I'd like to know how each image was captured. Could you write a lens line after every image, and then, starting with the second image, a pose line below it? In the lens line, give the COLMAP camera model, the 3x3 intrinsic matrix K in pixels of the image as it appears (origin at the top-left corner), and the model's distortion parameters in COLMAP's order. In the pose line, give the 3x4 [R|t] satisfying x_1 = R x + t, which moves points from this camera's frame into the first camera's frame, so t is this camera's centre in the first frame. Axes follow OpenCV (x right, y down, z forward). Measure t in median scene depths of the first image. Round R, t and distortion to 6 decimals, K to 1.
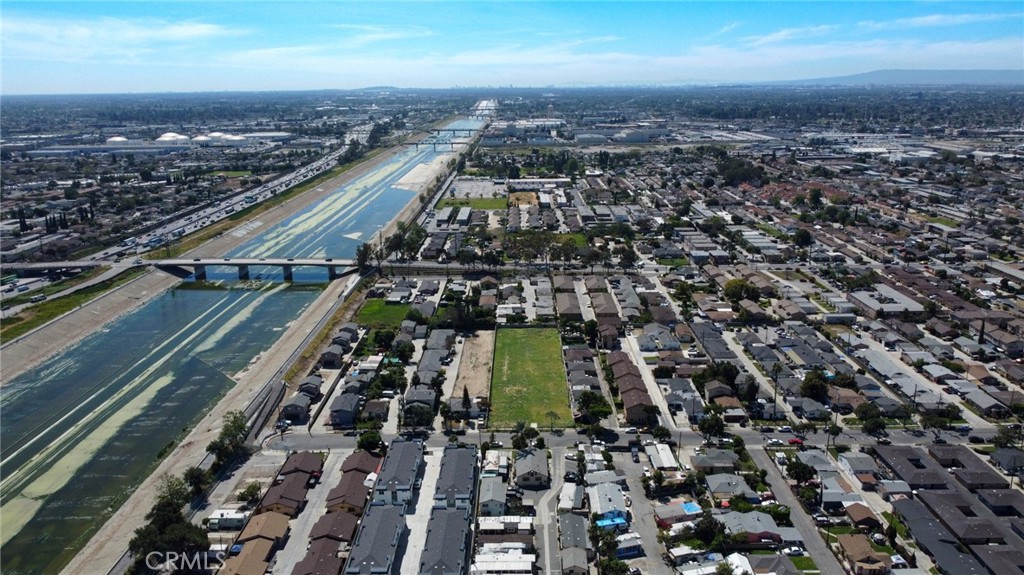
lens RADIAL K [[774.9, 0, 514.0], [0, 774.9, 289.6], [0, 0, 1]] dist [-0.000124, -0.009932]
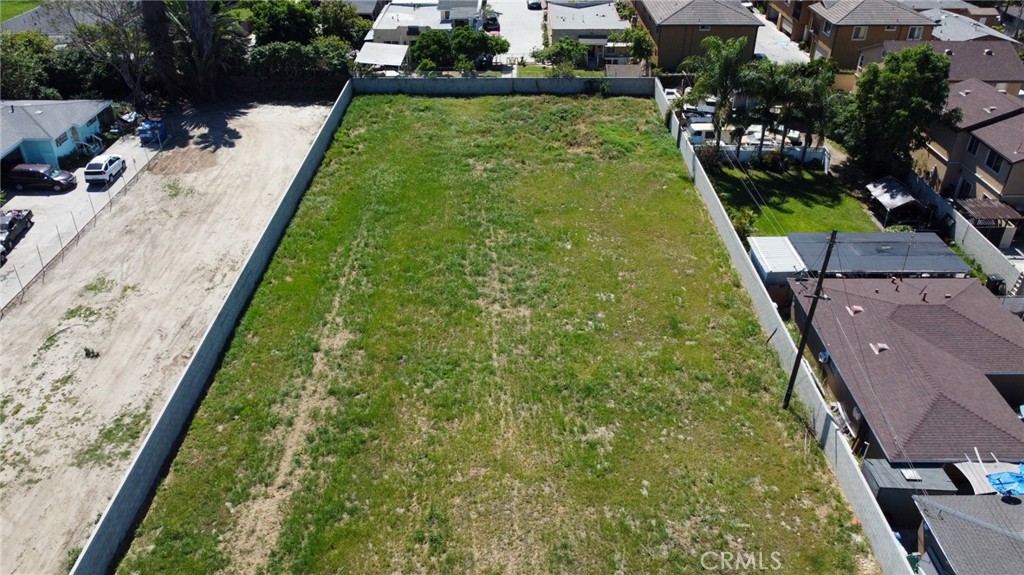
lens RADIAL K [[774.9, 0, 514.0], [0, 774.9, 289.6], [0, 0, 1]] dist [-0.000124, -0.009932]
pose [[0.999795, 0.010881, 0.017054, 0.016802], [-0.015526, 0.953165, 0.302052, 0.036576], [-0.012969, -0.302255, 0.953139, 0.791227]]
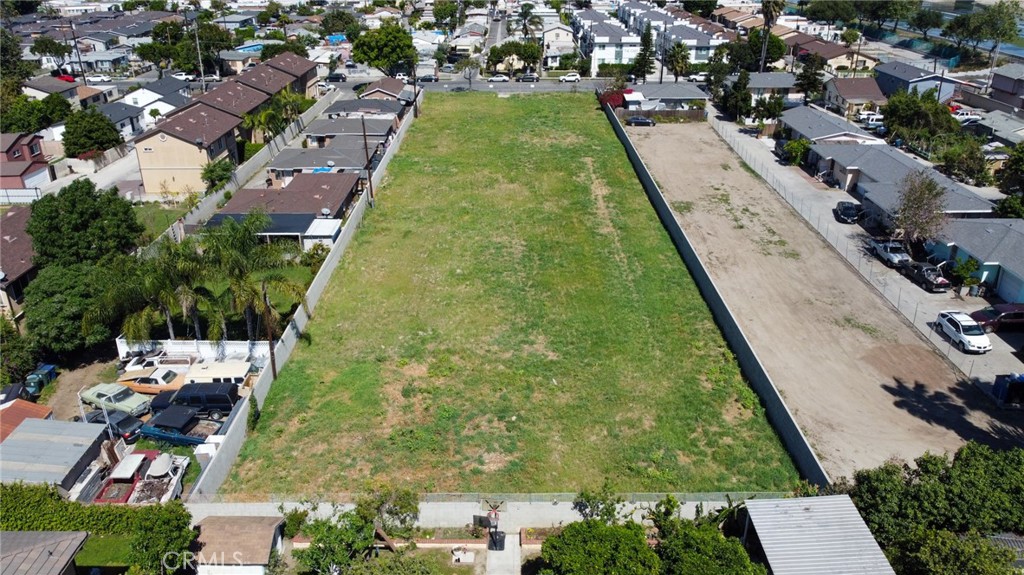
lens RADIAL K [[774.9, 0, 514.0], [0, 774.9, 289.6], [0, 0, 1]] dist [-0.000124, -0.009932]
pose [[-0.999815, 0.019257, 0.000274, 0.016333], [0.015057, 0.772743, 0.634540, -0.034014], [0.012008, 0.634427, -0.772890, 1.054051]]
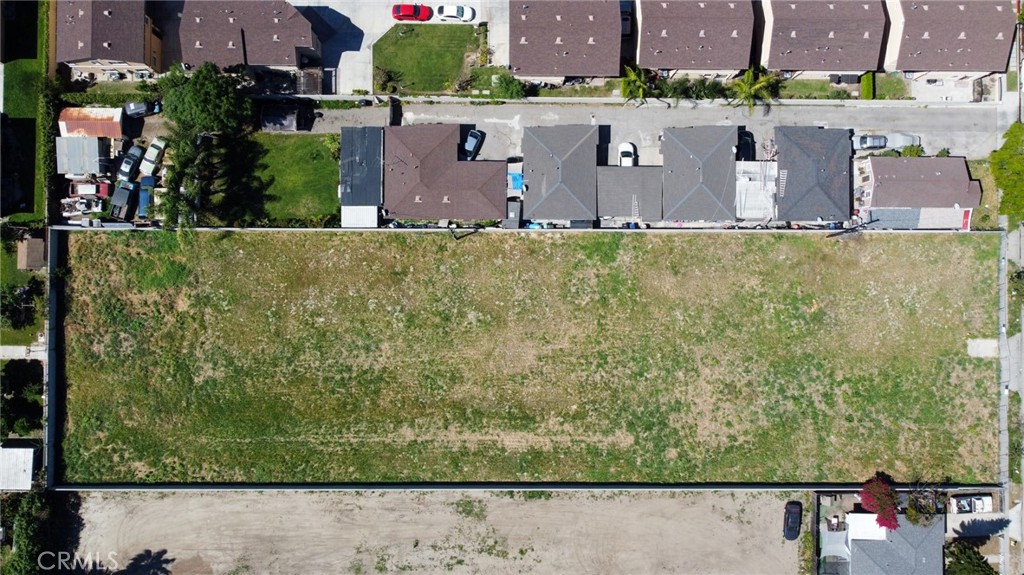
lens RADIAL K [[774.9, 0, 514.0], [0, 774.9, 289.6], [0, 0, 1]] dist [-0.000124, -0.009932]
pose [[-0.000947, -0.999480, 0.032226, 0.029862], [0.242199, 0.031038, 0.969730, -0.147549], [-0.970226, 0.008724, 0.242044, 0.805405]]
